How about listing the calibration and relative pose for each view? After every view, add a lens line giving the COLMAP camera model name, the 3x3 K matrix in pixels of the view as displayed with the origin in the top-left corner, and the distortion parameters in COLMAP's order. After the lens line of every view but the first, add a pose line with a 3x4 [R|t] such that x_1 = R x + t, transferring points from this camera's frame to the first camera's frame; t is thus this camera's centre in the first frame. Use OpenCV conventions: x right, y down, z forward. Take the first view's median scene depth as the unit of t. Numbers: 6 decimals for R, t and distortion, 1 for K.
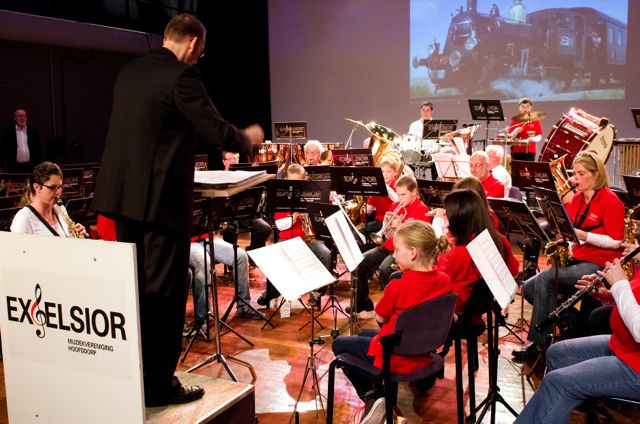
lens RADIAL K [[678.1, 0, 323.1], [0, 678.1, 211.6], [0, 0, 1]] dist [-0.048405, 0.000000]
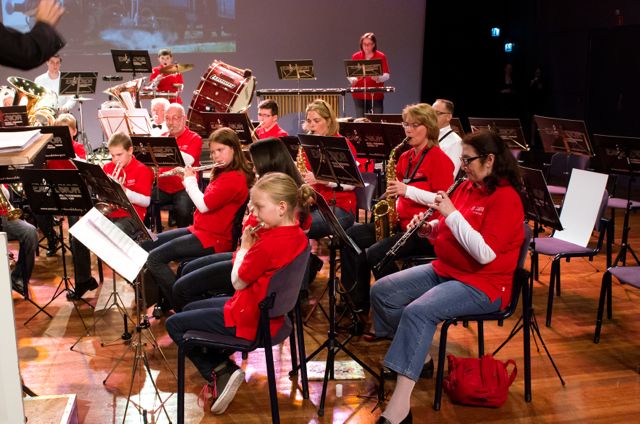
lens RADIAL K [[701.9, 0, 322.2], [0, 701.9, 215.2], [0, 0, 1]] dist [-0.041849, 0.000000]
pose [[0.816345, -0.112407, 0.566521, -0.119914], [0.076857, 0.993297, 0.086336, -0.002505], [-0.572428, -0.026939, 0.819512, 0.056397]]
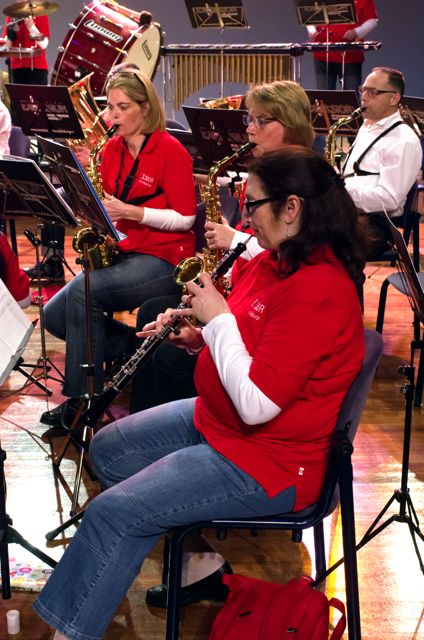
lens RADIAL K [[981.8, 0, 216.1], [0, 981.8, 322.7], [0, 0, 1]] dist [0.026378, 0.000000]
pose [[0.893172, -0.126842, 0.431456, 0.031628], [0.053843, 0.982660, 0.177426, -0.009532], [-0.446480, -0.135241, 0.884514, 0.089109]]
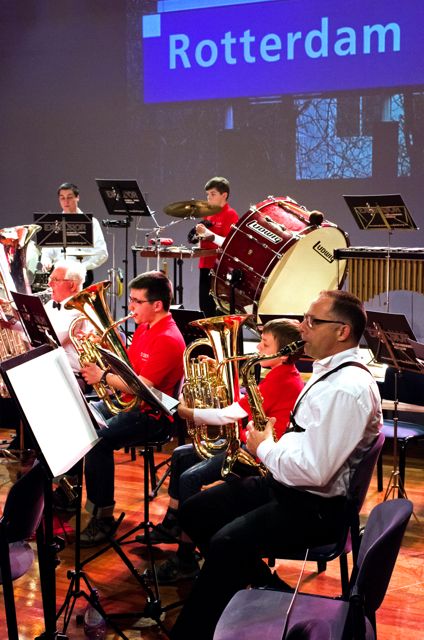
lens RADIAL K [[981.8, 0, 212.9], [0, 981.8, 320.2], [0, 0, 1]] dist [0.026378, 0.000000]
pose [[0.999573, 0.003202, 0.029028, 0.310152], [-0.002524, 0.999724, -0.023371, -0.025044], [-0.029095, 0.023288, 0.999305, 0.151304]]
